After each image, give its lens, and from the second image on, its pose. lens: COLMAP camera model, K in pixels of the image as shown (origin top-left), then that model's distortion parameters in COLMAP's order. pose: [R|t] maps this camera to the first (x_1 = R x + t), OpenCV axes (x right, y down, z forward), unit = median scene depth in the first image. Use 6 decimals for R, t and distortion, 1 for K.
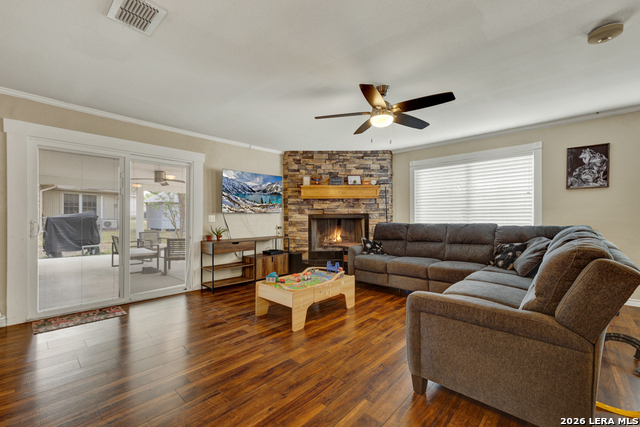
lens RADIAL K [[269.1, 0, 320.4], [0, 269.1, 214.8], [0, 0, 1]] dist [-0.001319, -0.000074]
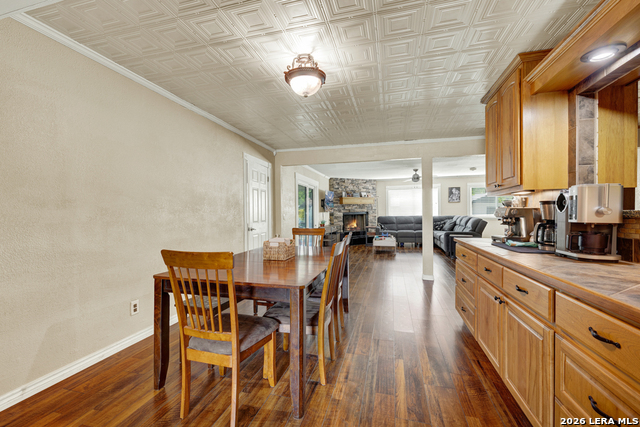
lens RADIAL K [[276.6, 0, 313.3], [0, 276.6, 212.4], [0, 0, 1]] dist [-0.001963, 0.000134]
pose [[0.893347, -0.009620, 0.449265, -1.086374], [0.009070, 0.999953, 0.003377, -0.011008], [-0.449276, 0.001058, 0.893392, -0.613478]]
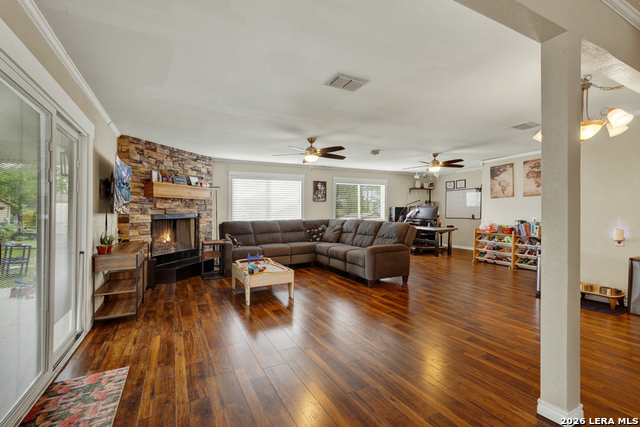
lens RADIAL K [[276.6, 0, 313.3], [0, 276.6, 212.4], [0, 0, 1]] dist [-0.001963, 0.000134]
pose [[0.354007, 0.001308, 0.935242, -0.697417], [0.003604, 0.999990, -0.002763, -0.004776], [-0.935236, 0.004349, 0.353998, 0.193755]]
